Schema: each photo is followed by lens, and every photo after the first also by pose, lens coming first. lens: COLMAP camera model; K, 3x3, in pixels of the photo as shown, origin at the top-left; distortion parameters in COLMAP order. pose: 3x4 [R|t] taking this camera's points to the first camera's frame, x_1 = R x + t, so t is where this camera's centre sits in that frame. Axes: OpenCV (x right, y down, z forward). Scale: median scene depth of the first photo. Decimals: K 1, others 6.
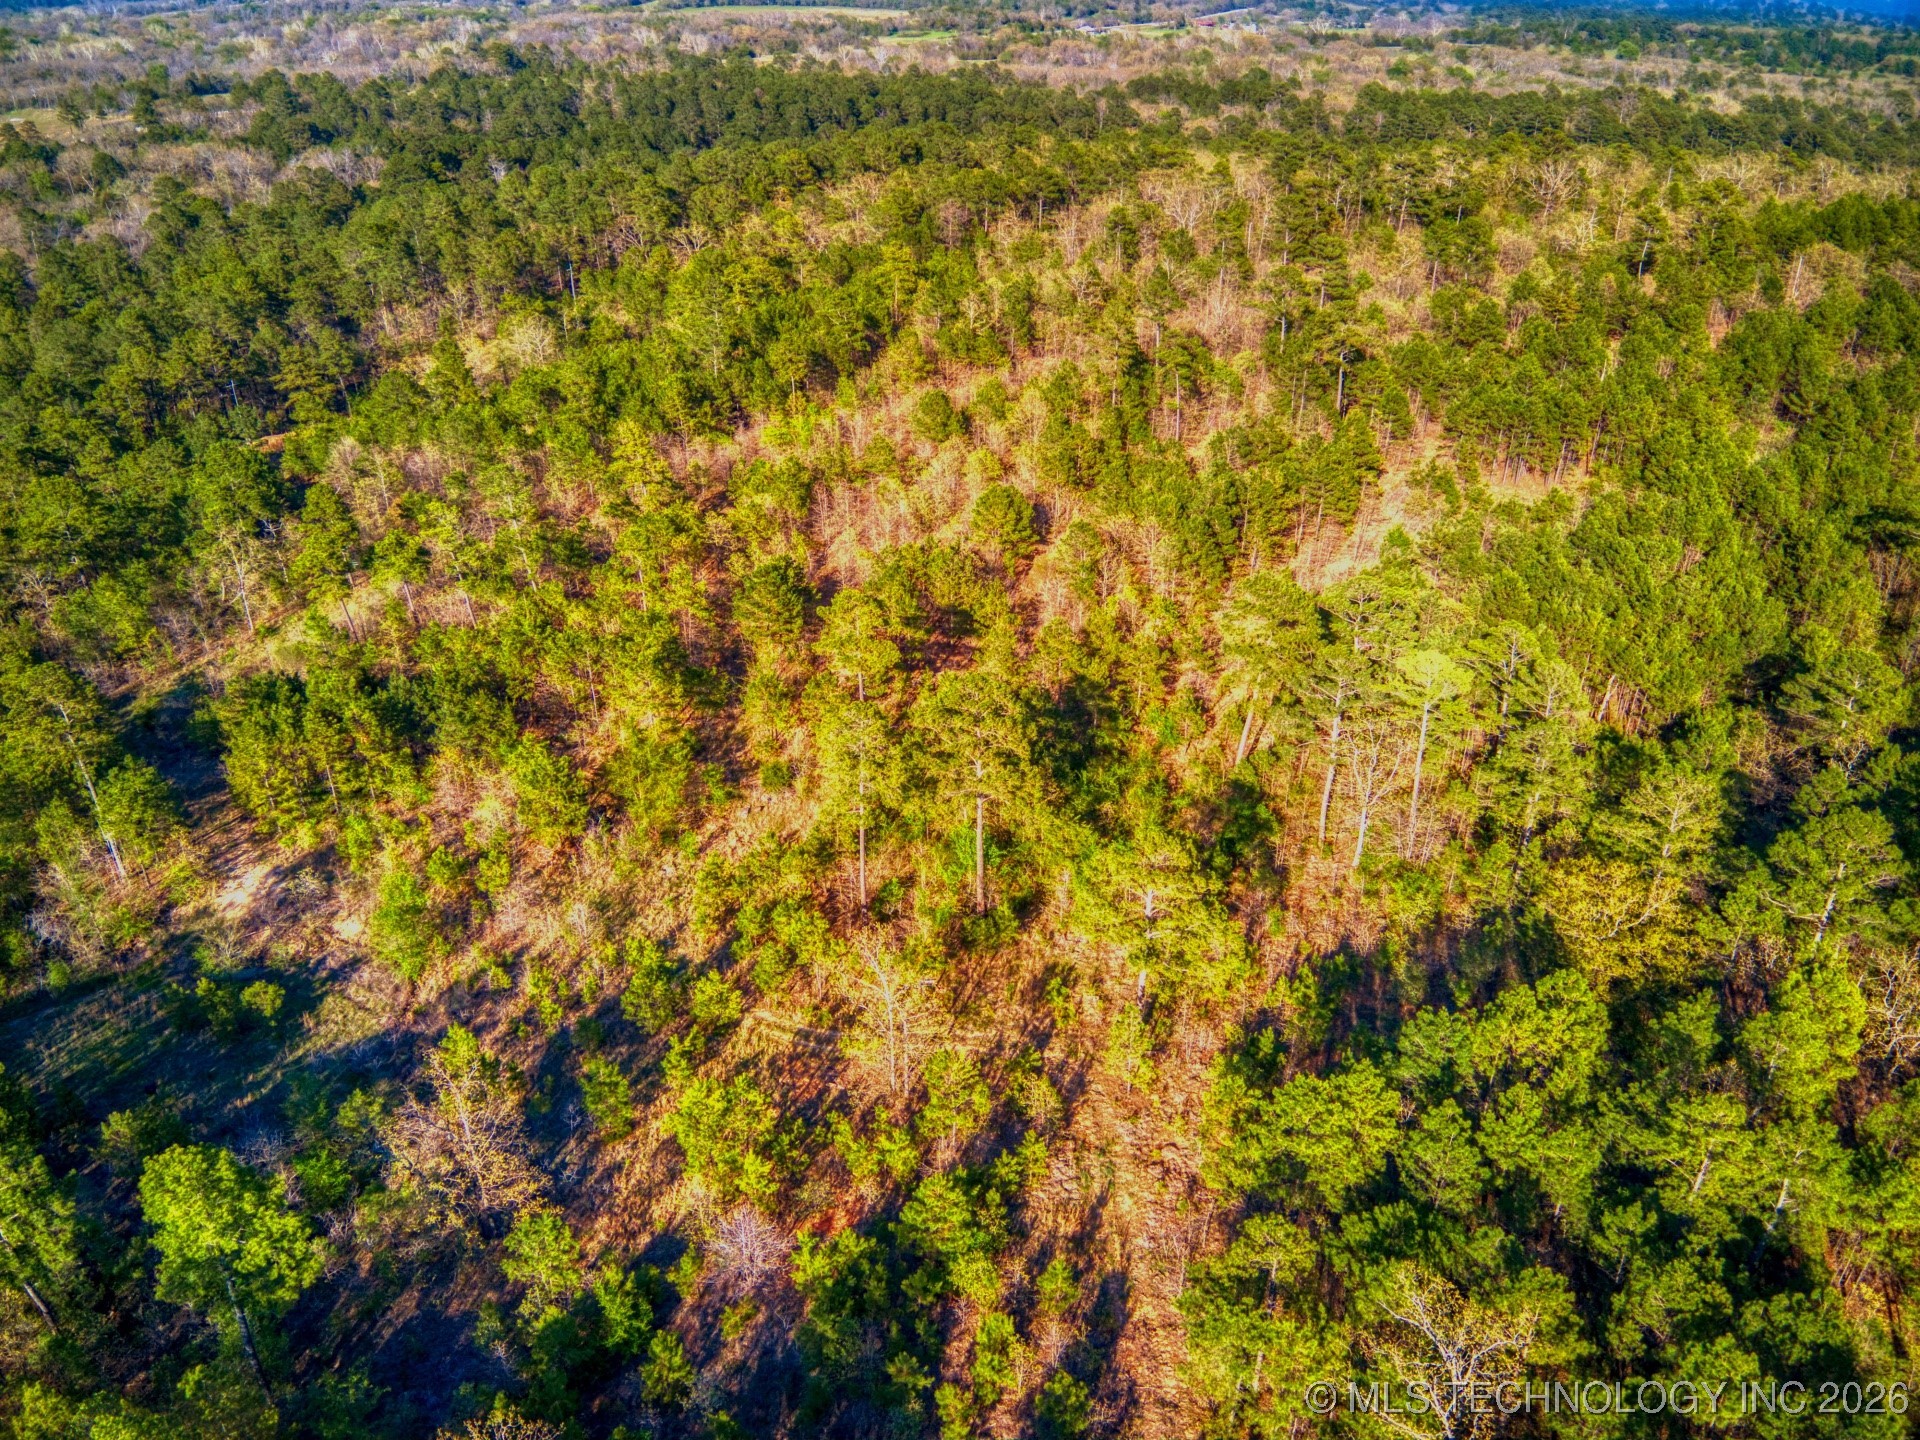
lens RADIAL K [[1385.4, 0, 960.0], [0, 1385.4, 720.0], [0, 0, 1]] dist [0.108422, -0.214799]
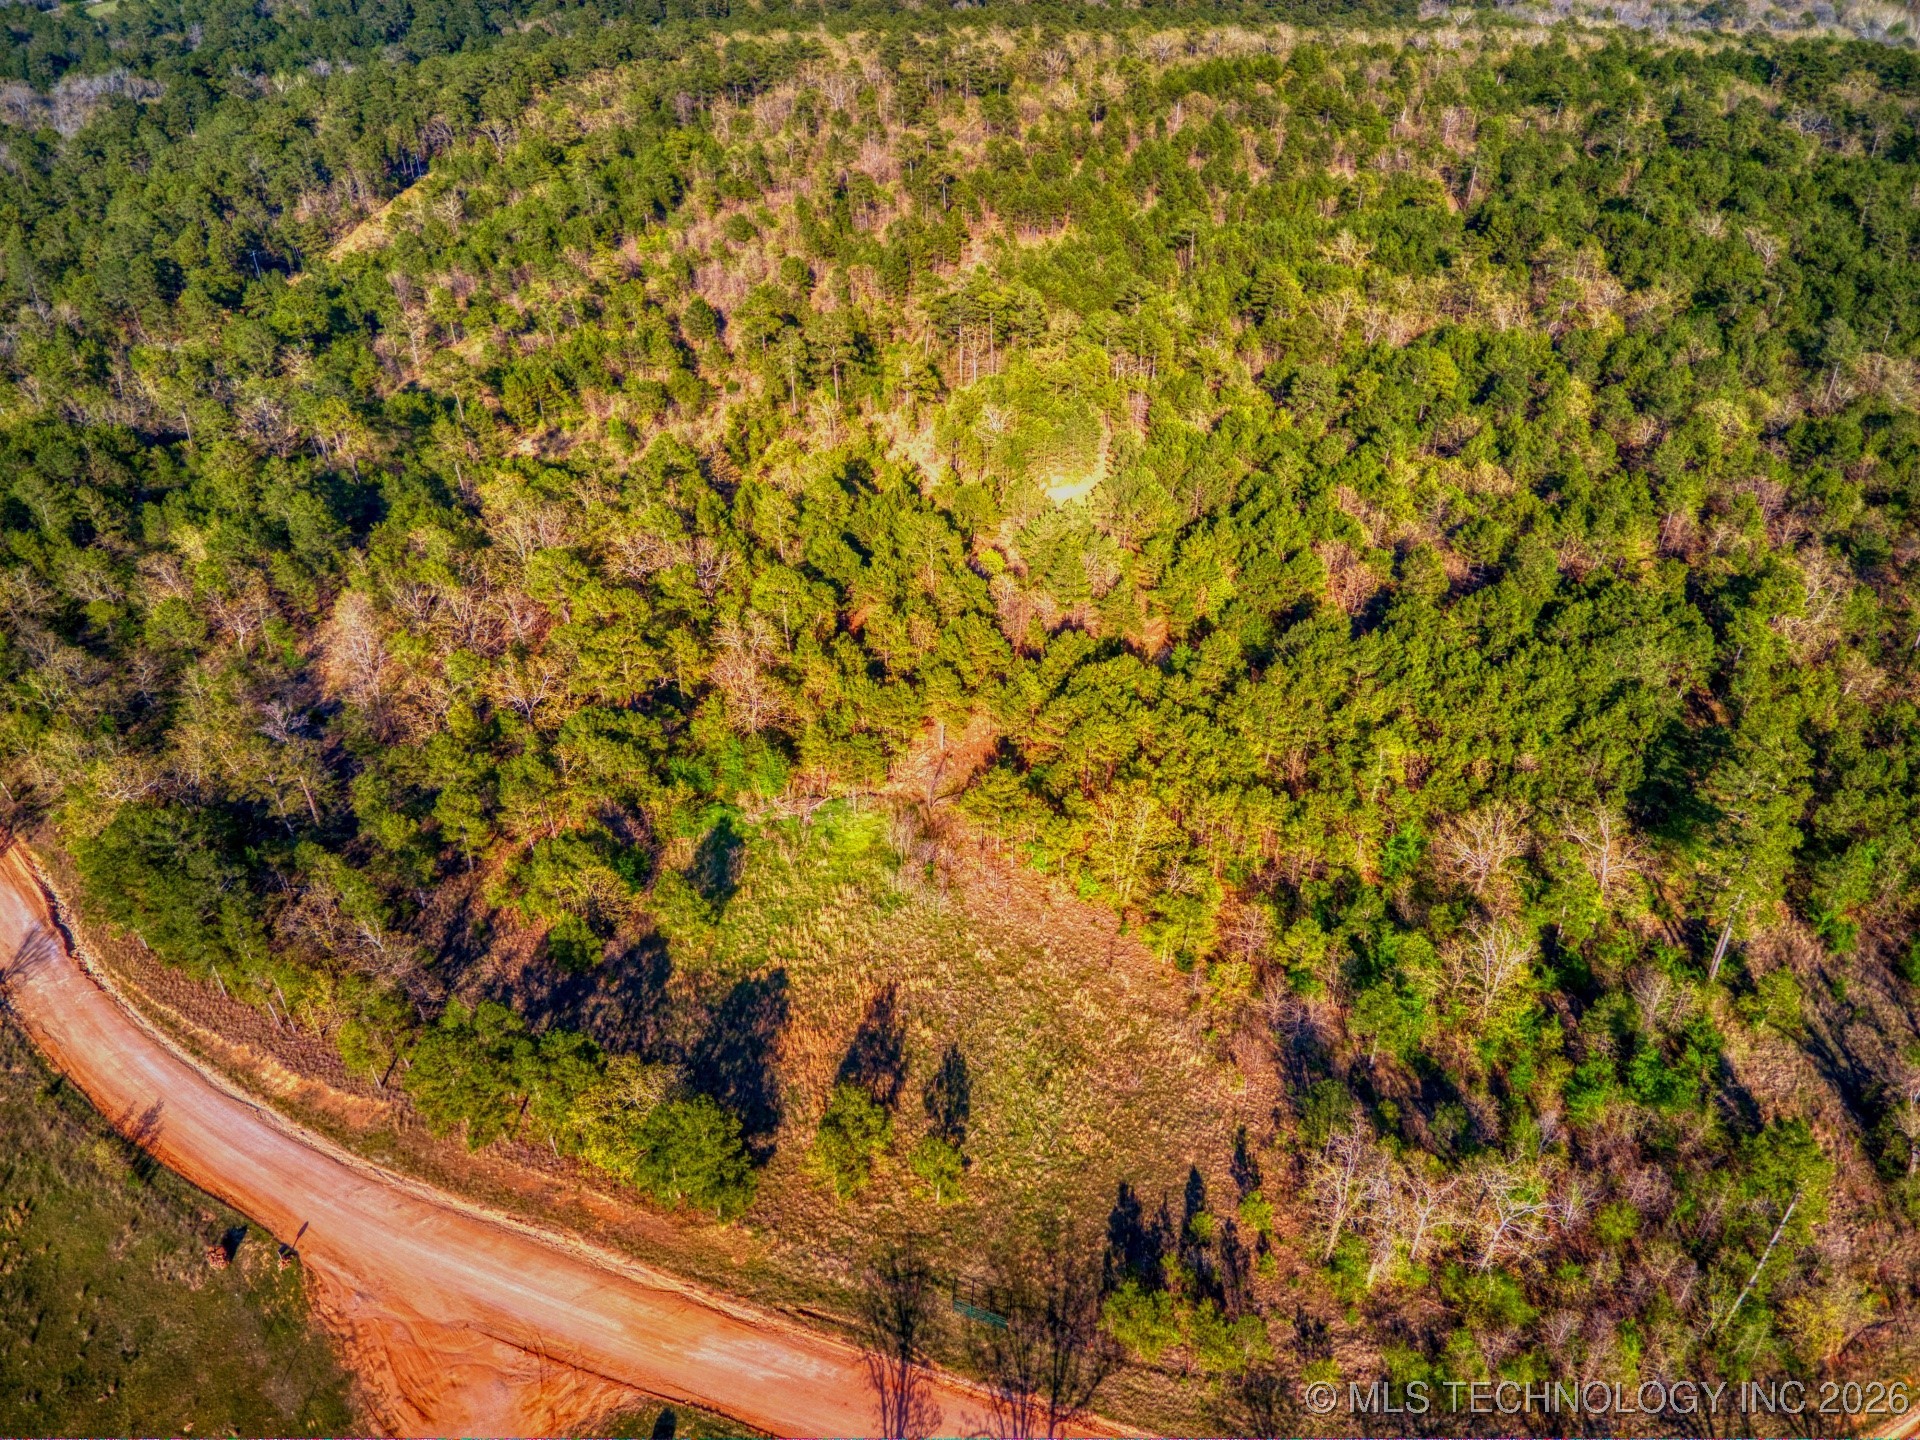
lens RADIAL K [[1385.4, 0, 960.0], [0, 1385.4, 720.0], [0, 0, 1]] dist [0.108422, -0.214799]
pose [[0.962416, -0.160182, 0.219310, -0.217491], [0.136620, 0.983477, 0.118781, 0.215675], [-0.234712, -0.084354, 0.968398, -0.823601]]
